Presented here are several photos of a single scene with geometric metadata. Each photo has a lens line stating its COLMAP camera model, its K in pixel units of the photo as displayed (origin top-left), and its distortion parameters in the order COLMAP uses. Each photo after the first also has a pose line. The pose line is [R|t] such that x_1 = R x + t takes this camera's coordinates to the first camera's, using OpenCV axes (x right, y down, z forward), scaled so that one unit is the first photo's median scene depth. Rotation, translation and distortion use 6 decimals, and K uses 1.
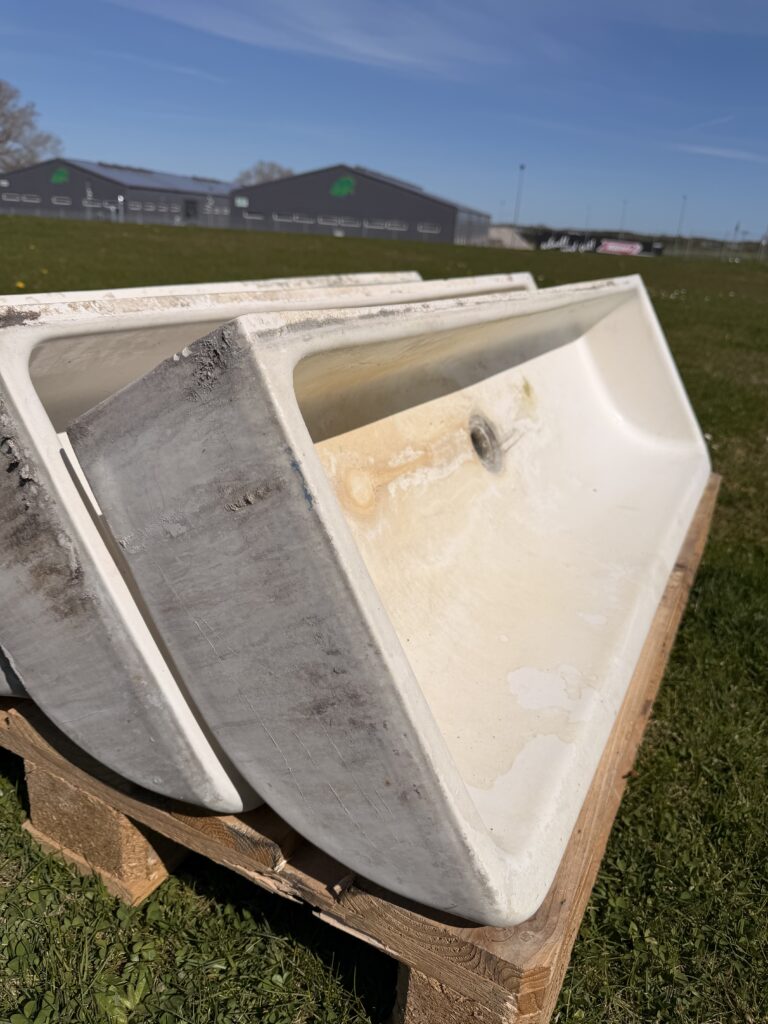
lens RADIAL K [[723.7, 0, 380.9], [0, 723.7, 518.8], [0, 0, 1]] dist [0.019642, -0.013467]
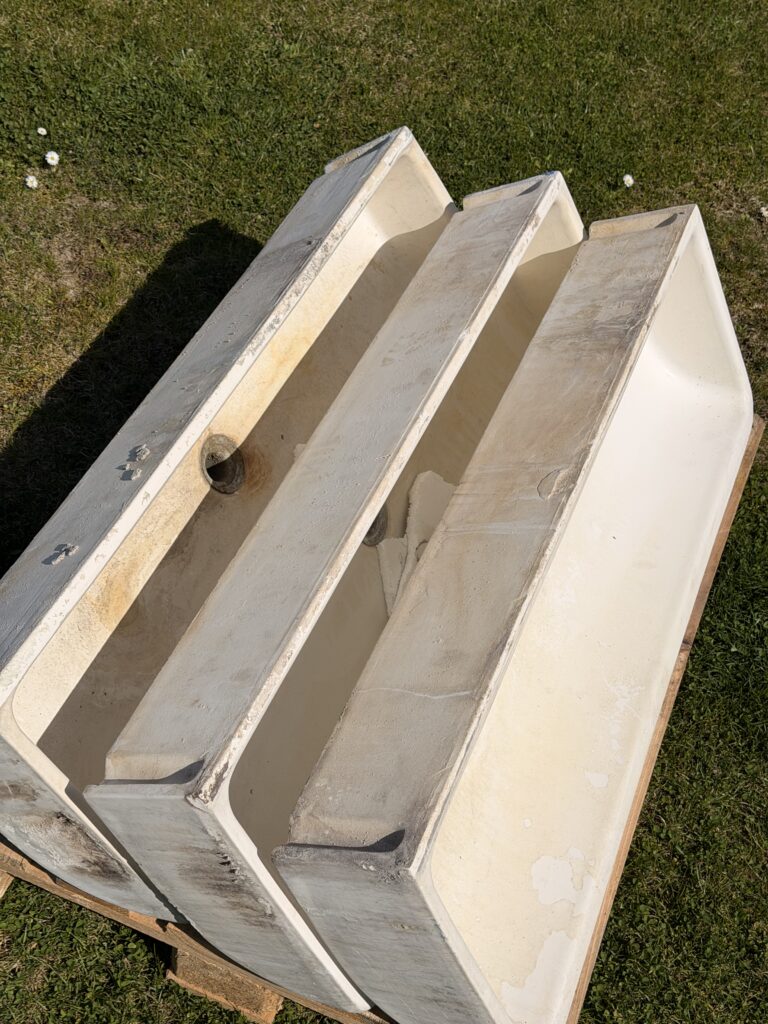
lens RADIAL K [[1417.0, 0, 385.1], [0, 1417.0, 511.3], [0, 0, 1]] dist [0.170261, 0.000000]
pose [[0.992591, -0.049624, 0.110912, -0.473370], [-0.007710, 0.885237, 0.465077, -2.127325], [-0.121262, -0.462486, 0.878295, -1.335380]]
